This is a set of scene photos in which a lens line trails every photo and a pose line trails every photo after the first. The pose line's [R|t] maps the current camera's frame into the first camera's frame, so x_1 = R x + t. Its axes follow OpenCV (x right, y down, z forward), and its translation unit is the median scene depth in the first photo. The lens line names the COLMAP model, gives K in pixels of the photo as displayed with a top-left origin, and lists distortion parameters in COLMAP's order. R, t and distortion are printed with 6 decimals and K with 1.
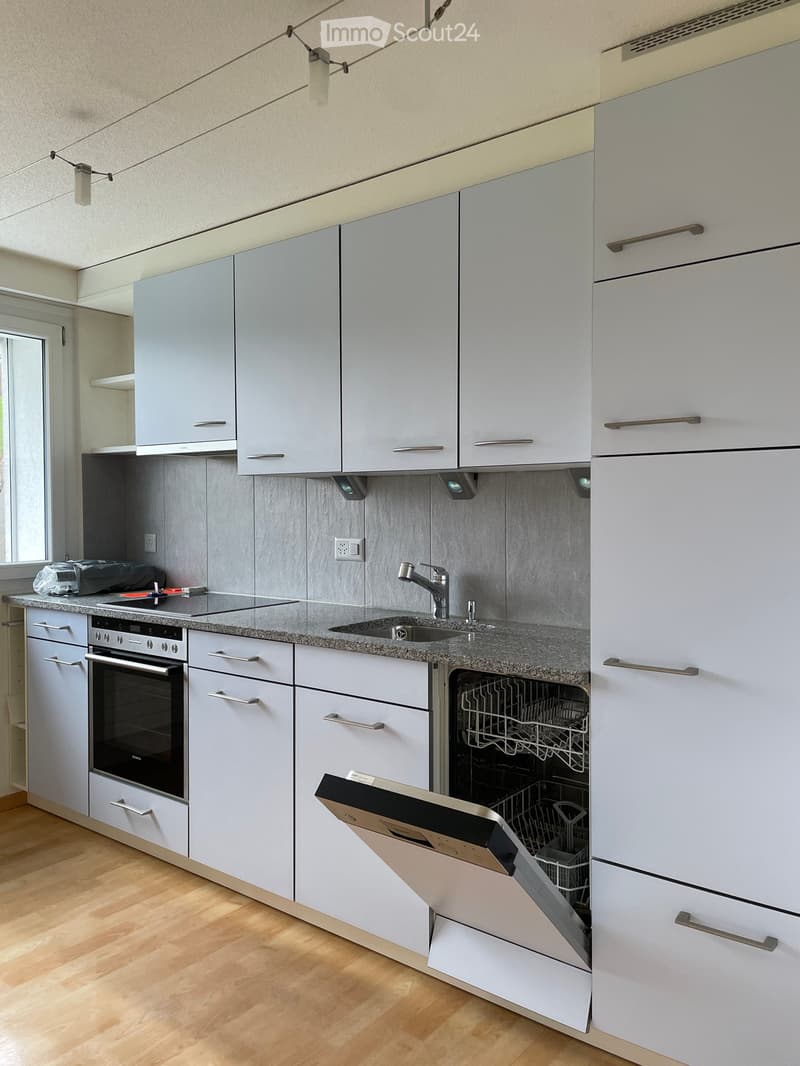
lens RADIAL K [[812.9, 0, 397.8], [0, 812.9, 531.6], [0, 0, 1]] dist [0.096348, -0.106740]
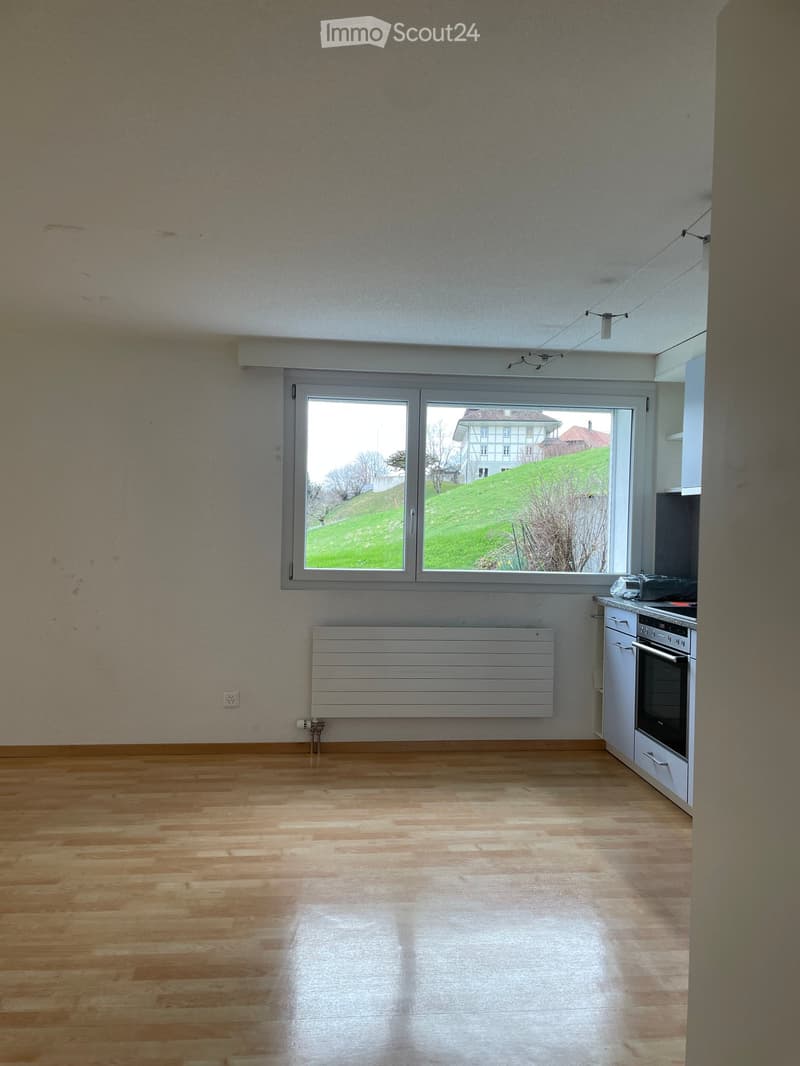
lens RADIAL K [[812.9, 0, 397.8], [0, 812.9, 531.6], [0, 0, 1]] dist [0.096348, -0.106740]
pose [[0.691314, 0.018155, -0.722326, 0.325646], [-0.038945, 0.999167, -0.012160, -0.002453], [0.721504, 0.036537, 0.691446, -0.226489]]
